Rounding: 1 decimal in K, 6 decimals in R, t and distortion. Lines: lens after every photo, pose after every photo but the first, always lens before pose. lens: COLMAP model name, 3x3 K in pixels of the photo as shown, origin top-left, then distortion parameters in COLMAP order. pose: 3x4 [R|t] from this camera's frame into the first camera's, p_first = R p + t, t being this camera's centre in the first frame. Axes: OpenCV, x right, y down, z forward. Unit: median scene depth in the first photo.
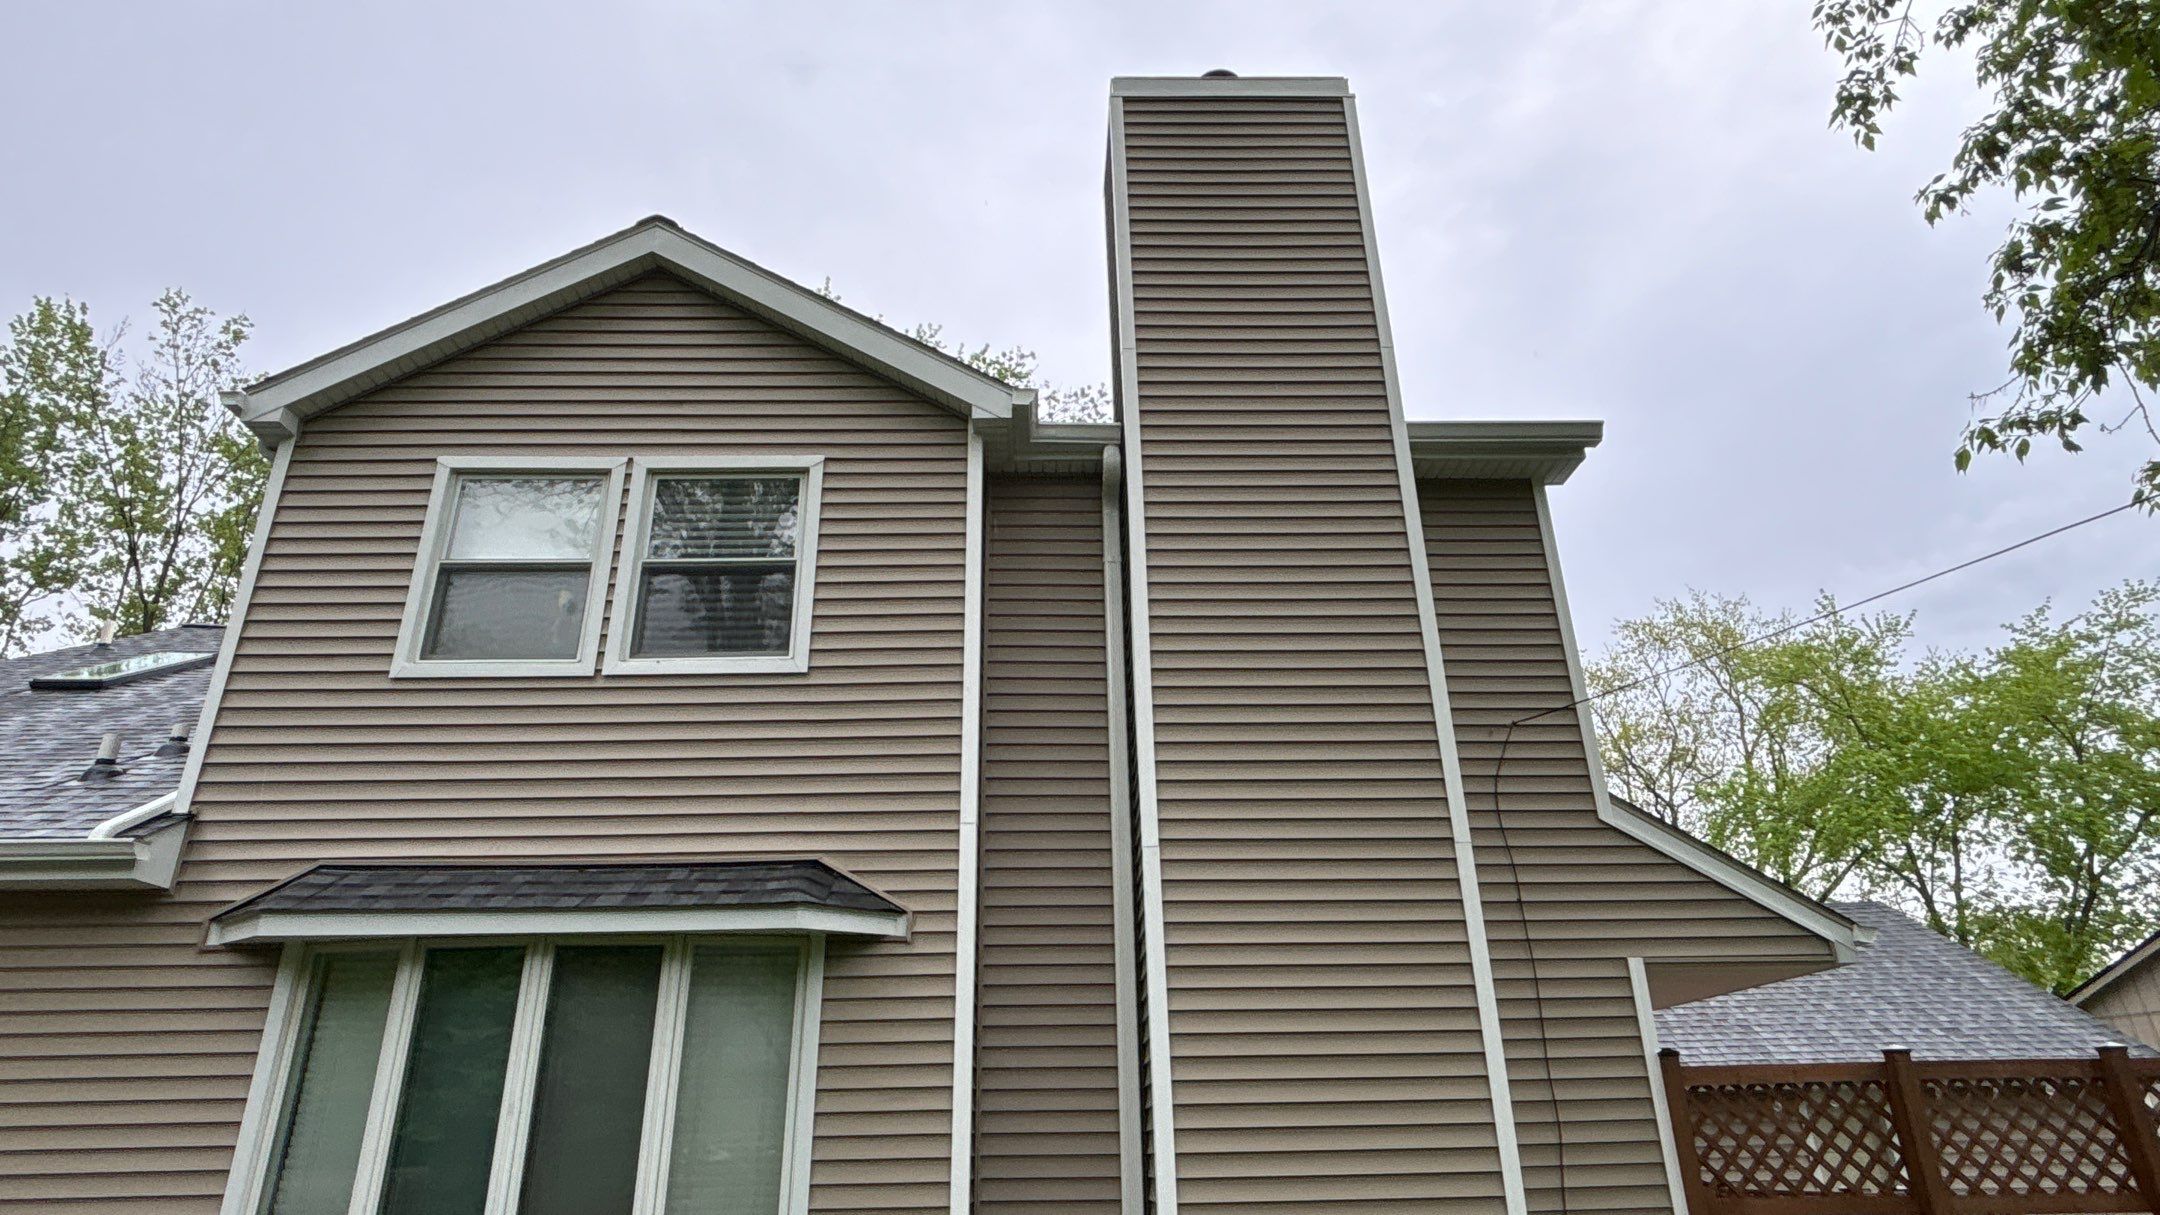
lens RADIAL K [[1205.1, 0, 1085.6], [0, 1205.1, 598.9], [0, 0, 1]] dist [-0.002538, 0.001941]
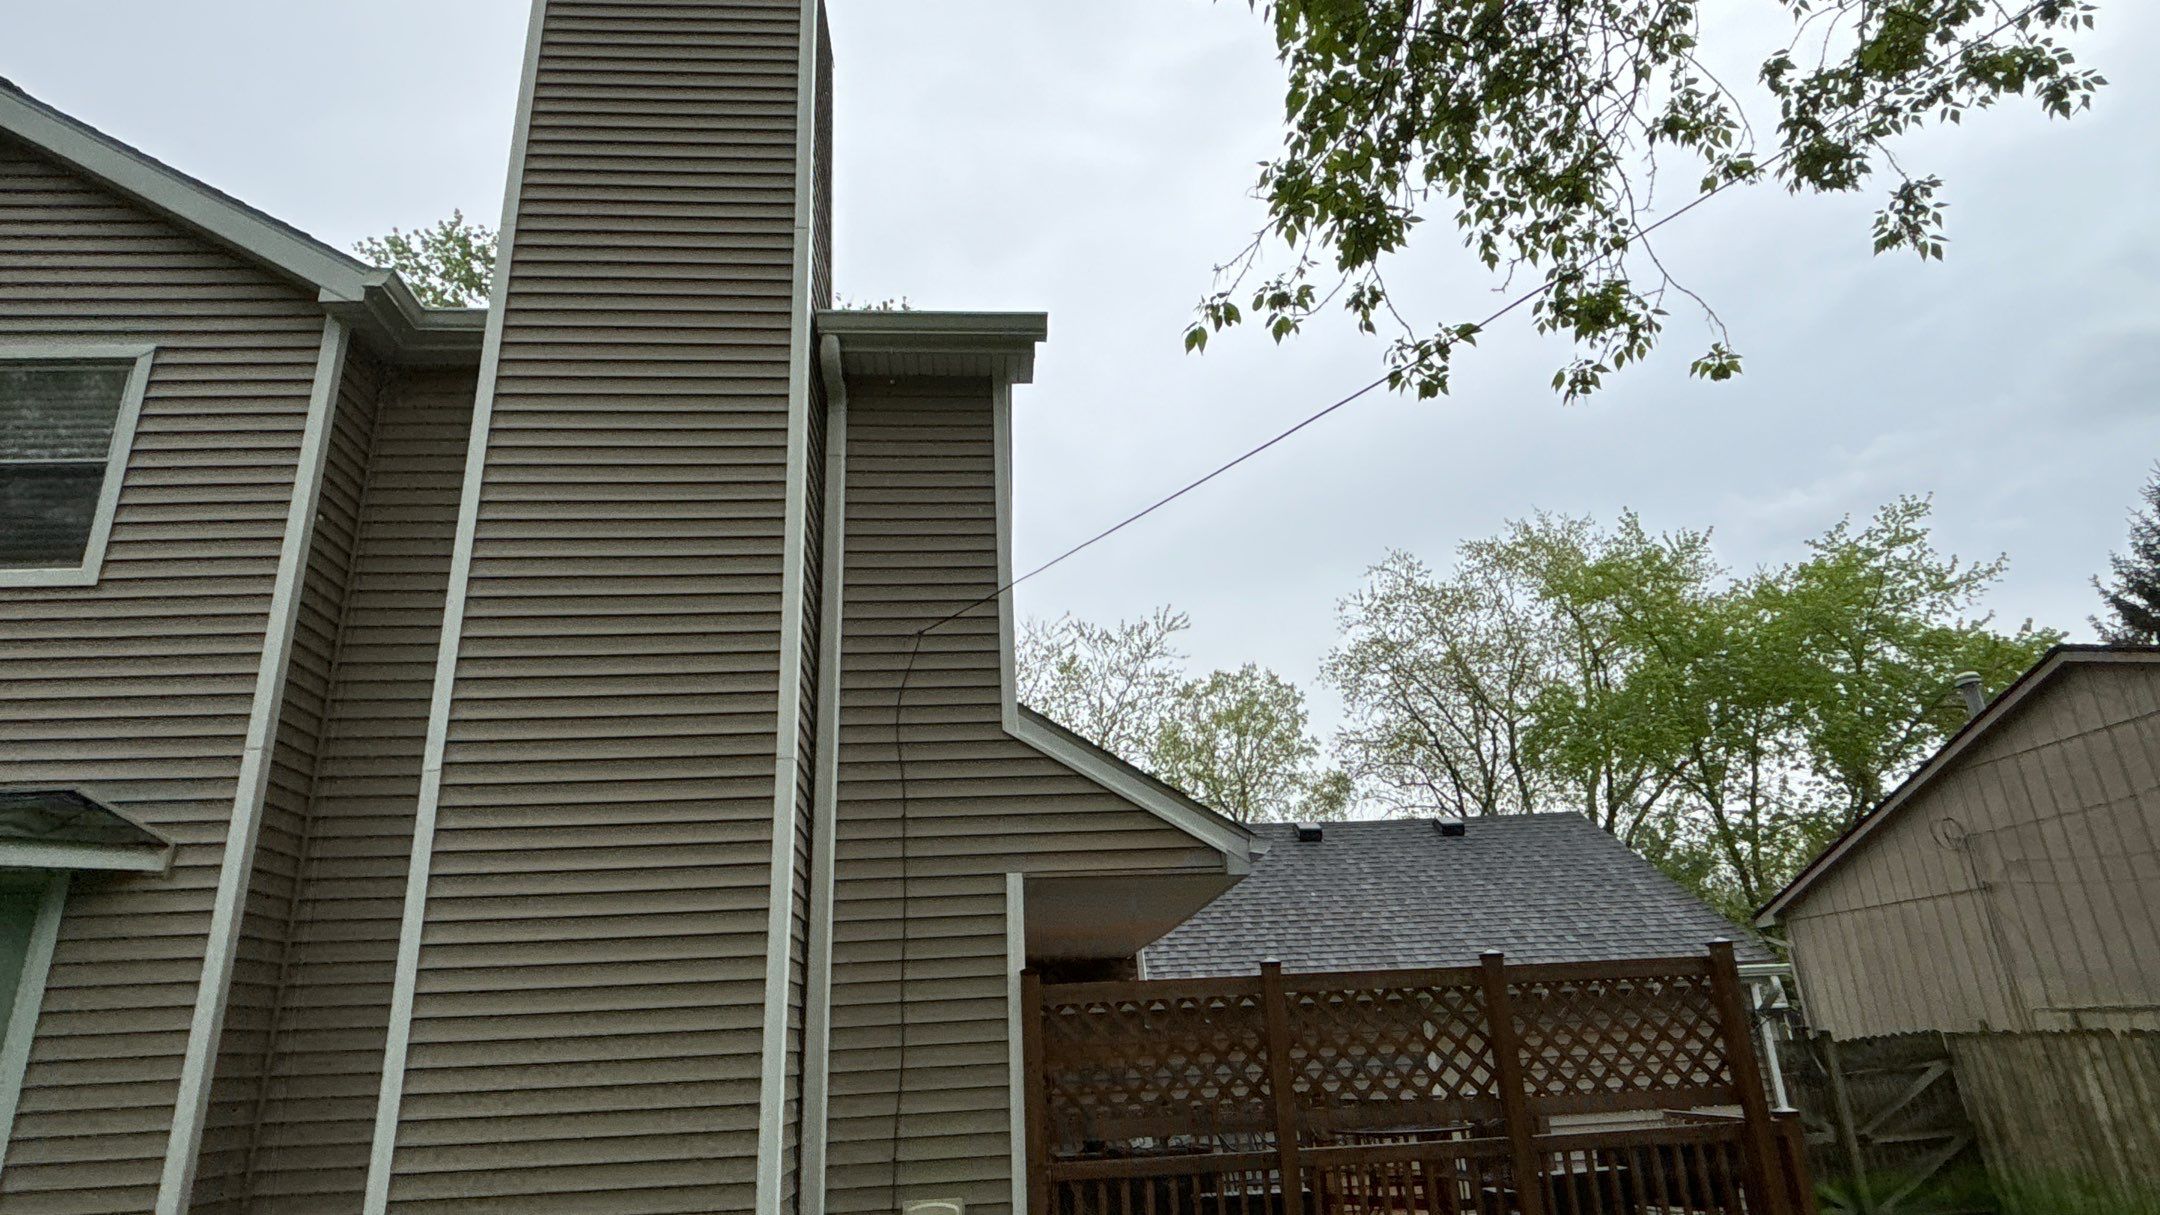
lens RADIAL K [[1205.1, 0, 1085.4], [0, 1205.1, 599.5], [0, 0, 1]] dist [-0.002538, 0.001941]
pose [[0.998462, -0.009771, 0.054581, 0.435485], [0.006411, 0.998092, 0.061410, 0.019786], [-0.055077, -0.060966, 0.996619, 0.054894]]
